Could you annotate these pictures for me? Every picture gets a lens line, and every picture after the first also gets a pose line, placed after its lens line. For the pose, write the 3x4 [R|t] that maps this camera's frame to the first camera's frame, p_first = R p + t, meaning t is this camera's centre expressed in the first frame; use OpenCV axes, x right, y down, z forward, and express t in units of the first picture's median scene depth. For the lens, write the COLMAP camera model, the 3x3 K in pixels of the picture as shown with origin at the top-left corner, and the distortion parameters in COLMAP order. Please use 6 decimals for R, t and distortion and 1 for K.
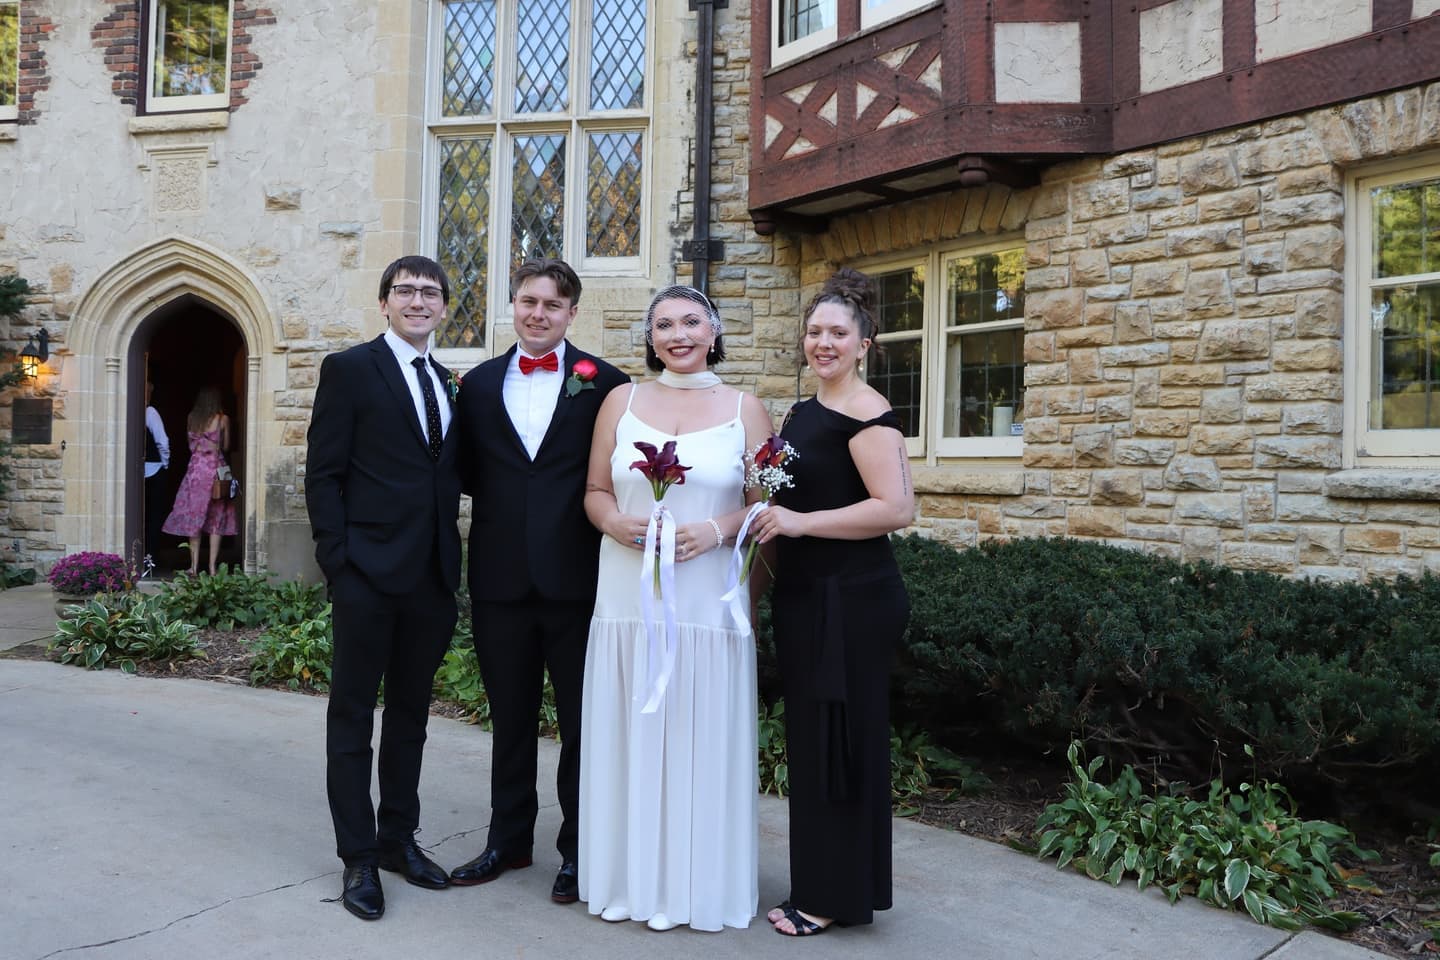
lens RADIAL K [[1188.9, 0, 711.2], [0, 1188.9, 473.0], [0, 0, 1]] dist [-0.178963, 0.157237]
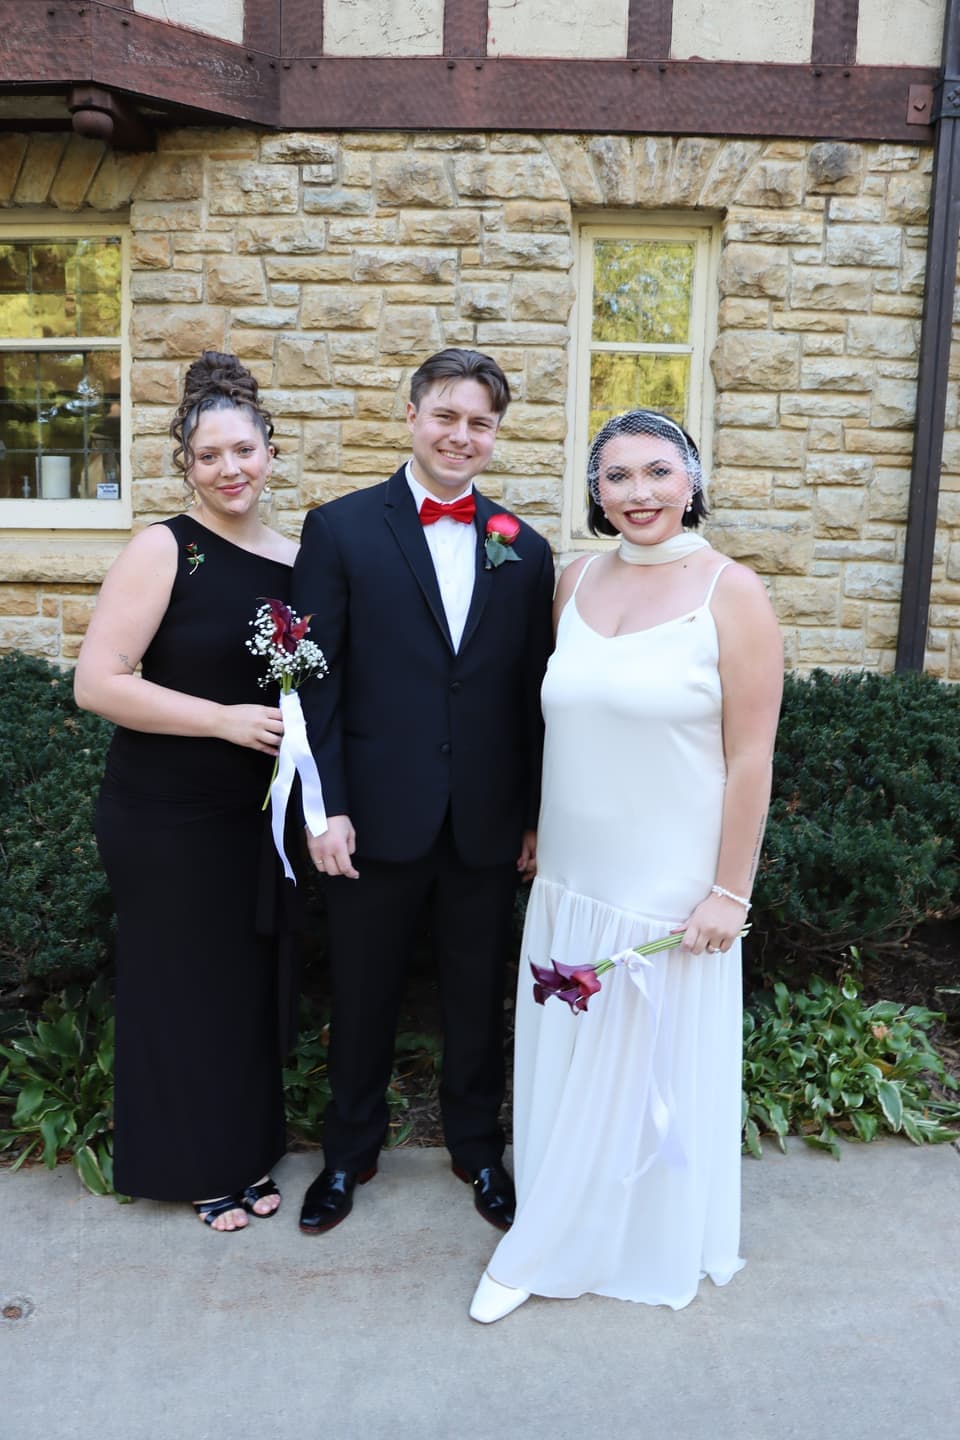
lens RADIAL K [[1188.9, 0, 480.0], [0, 1188.9, 720.0], [0, 0, 1]] dist [-0.178963, 0.157237]
pose [[0.626642, -0.147665, 0.765189, -0.203836], [-0.014316, 0.979537, 0.200753, -0.055265], [-0.779176, -0.136754, 0.611705, 0.416937]]
